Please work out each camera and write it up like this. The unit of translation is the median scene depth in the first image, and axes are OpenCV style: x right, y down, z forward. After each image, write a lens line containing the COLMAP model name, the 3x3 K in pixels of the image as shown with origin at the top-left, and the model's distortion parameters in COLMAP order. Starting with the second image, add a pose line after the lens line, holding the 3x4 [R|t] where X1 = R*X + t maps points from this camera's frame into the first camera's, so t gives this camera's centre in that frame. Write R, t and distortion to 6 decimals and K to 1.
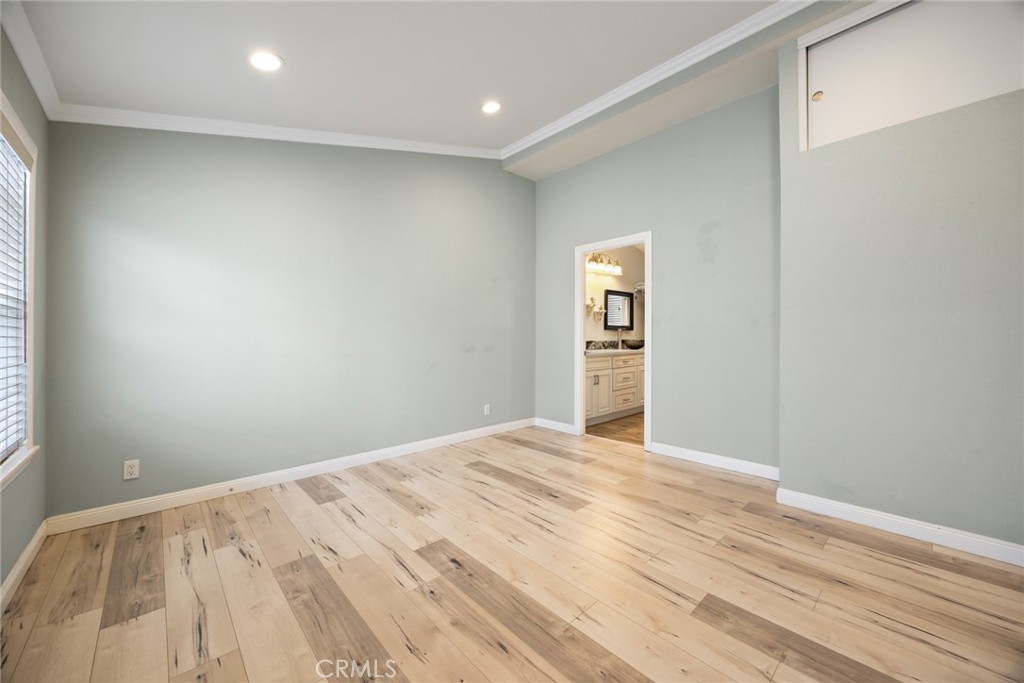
lens RADIAL K [[402.1, 0, 512.5], [0, 402.1, 338.6], [0, 0, 1]] dist [0.000376, 0.000221]
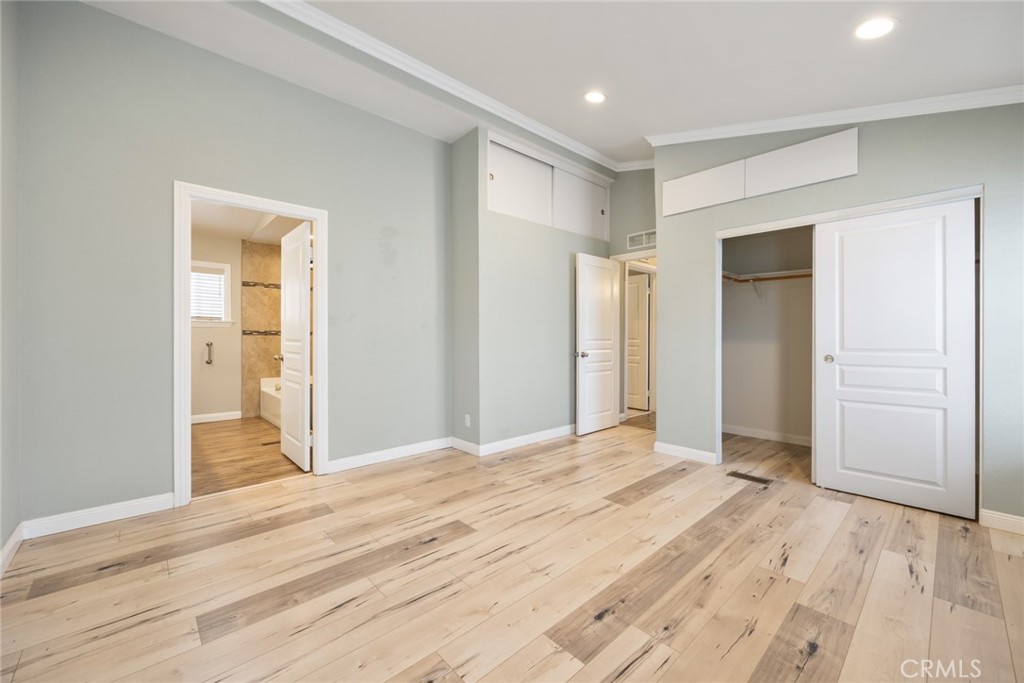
lens RADIAL K [[402.1, 0, 514.2], [0, 402.1, 338.6], [0, 0, 1]] dist [0.000376, 0.000221]
pose [[-0.019283, 0.000154, 0.999814, -0.783232], [0.003235, 0.999995, -0.000092, 0.004671], [-0.999809, 0.003232, -0.019284, 0.992563]]
